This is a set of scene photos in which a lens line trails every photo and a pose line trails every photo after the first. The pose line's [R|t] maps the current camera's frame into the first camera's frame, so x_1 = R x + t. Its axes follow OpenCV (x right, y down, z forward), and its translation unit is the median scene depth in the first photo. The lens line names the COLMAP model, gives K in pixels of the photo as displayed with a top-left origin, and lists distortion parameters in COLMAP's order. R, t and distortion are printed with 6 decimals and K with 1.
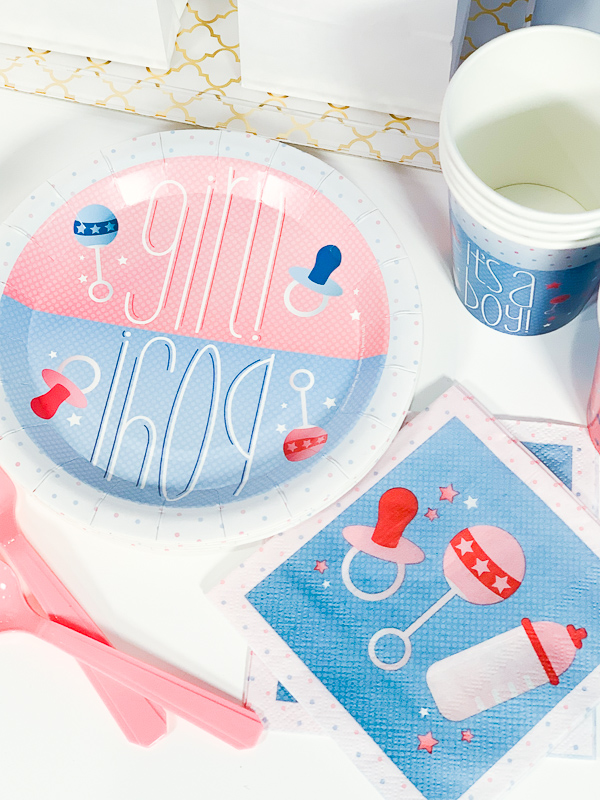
lens RADIAL K [[1480.1, 0, 300.0], [0, 1480.1, 400.0], [0, 0, 1]] dist [-0.093943, 1.720692]
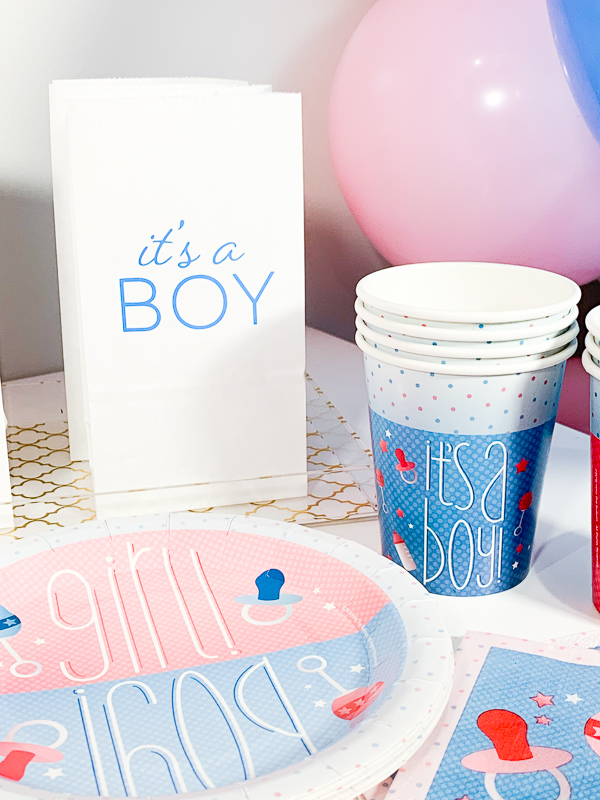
lens RADIAL K [[1170.9, 0, 300.0], [0, 1170.9, 400.0], [0, 0, 1]] dist [0.249316, -0.877187]
pose [[0.888363, -0.130703, 0.440145, -0.286585], [0.413075, 0.646029, -0.641884, 0.324602], [-0.200451, 0.752039, 0.627899, 0.503533]]
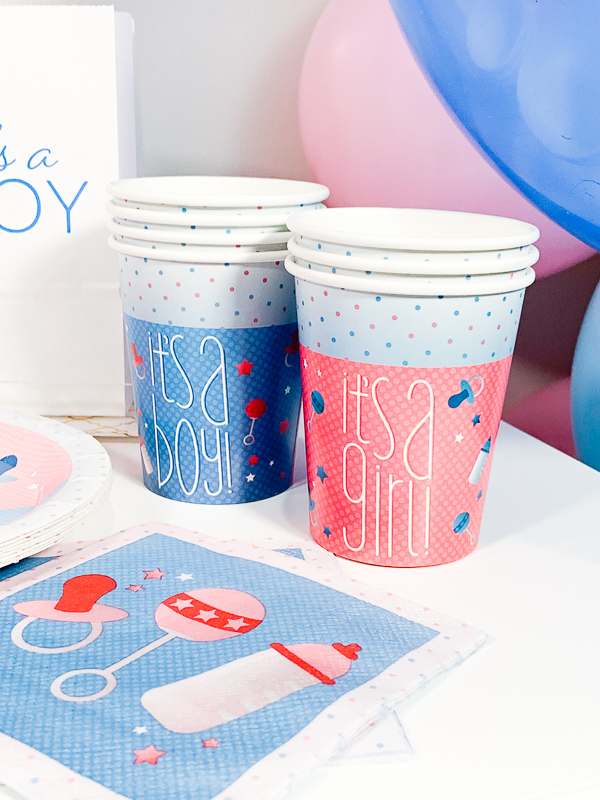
lens RADIAL K [[1170.9, 0, 300.0], [0, 1170.9, 400.0], [0, 0, 1]] dist [0.249316, -0.877187]
pose [[0.973832, -0.015567, 0.226734, 0.035324], [0.186737, 0.623451, -0.759235, 0.502136], [-0.129539, 0.781707, 0.610044, 0.545243]]
